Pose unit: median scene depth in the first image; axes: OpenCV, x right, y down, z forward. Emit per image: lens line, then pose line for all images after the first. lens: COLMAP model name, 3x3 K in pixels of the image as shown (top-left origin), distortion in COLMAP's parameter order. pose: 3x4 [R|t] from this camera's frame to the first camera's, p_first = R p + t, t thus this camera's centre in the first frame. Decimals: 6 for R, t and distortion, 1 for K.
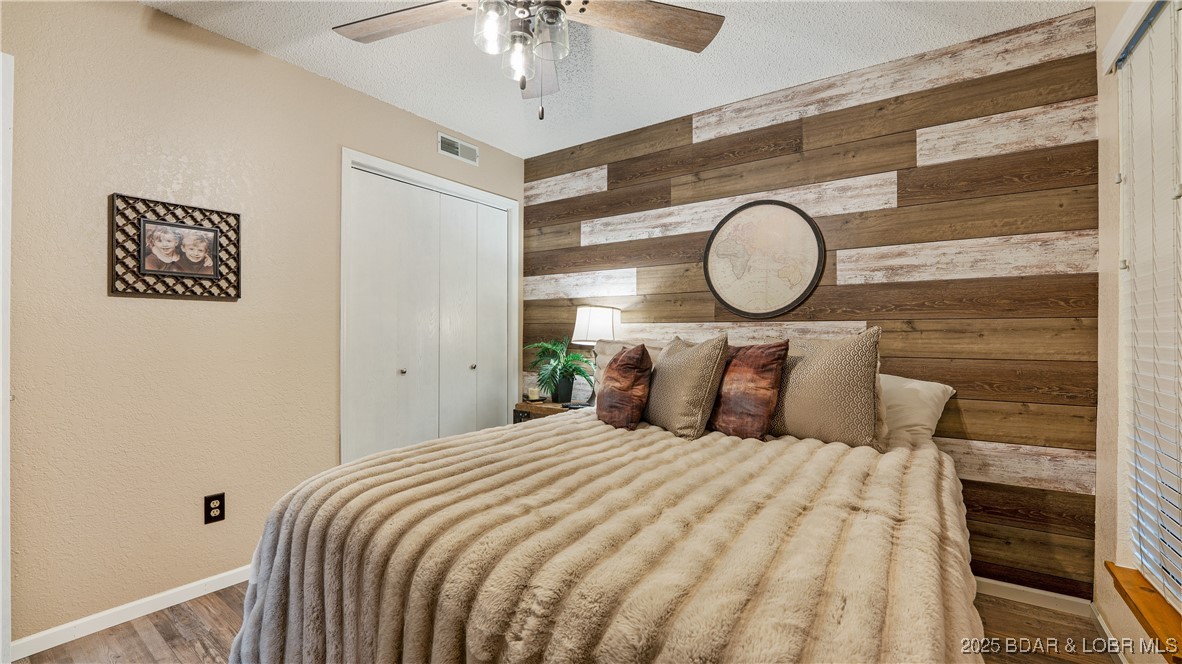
lens RADIAL K [[492.5, 0, 588.5], [0, 492.5, 330.7], [0, 0, 1]] dist [-0.020833, -0.000697]
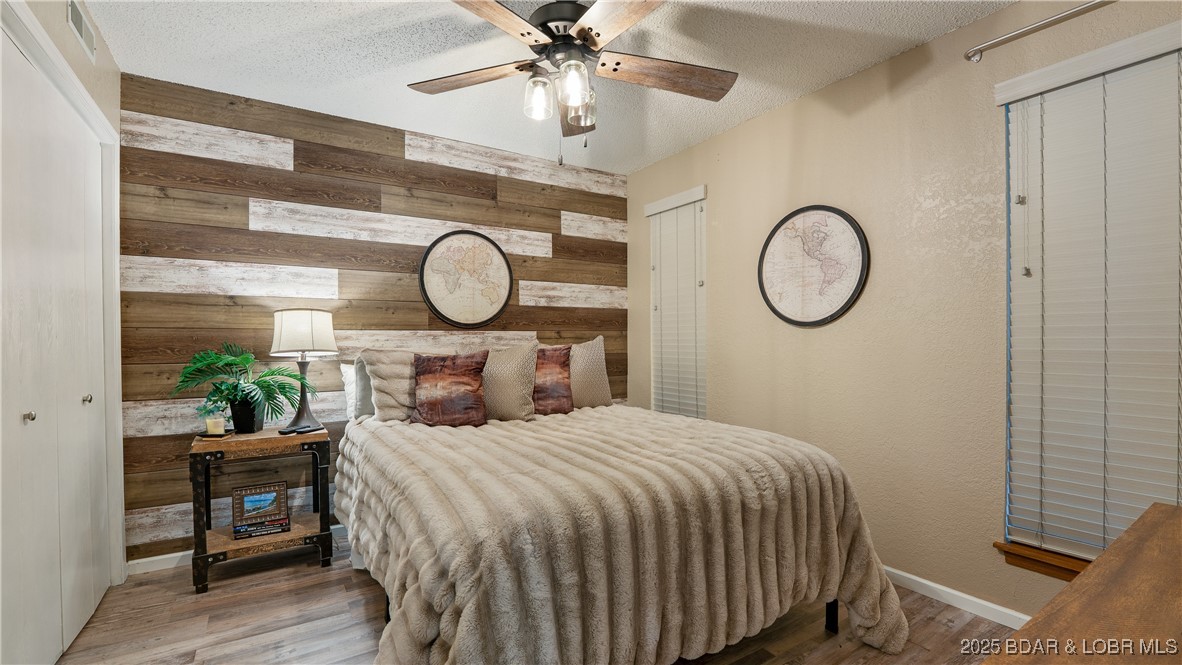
lens RADIAL K [[492.5, 0, 588.8], [0, 492.5, 339.7], [0, 0, 1]] dist [-0.020833, -0.000697]
pose [[0.374599, -0.004173, 0.927178, -0.640206], [0.001529, 0.999991, 0.003883, -0.000215], [-0.927186, -0.000037, 0.374602, 0.261870]]
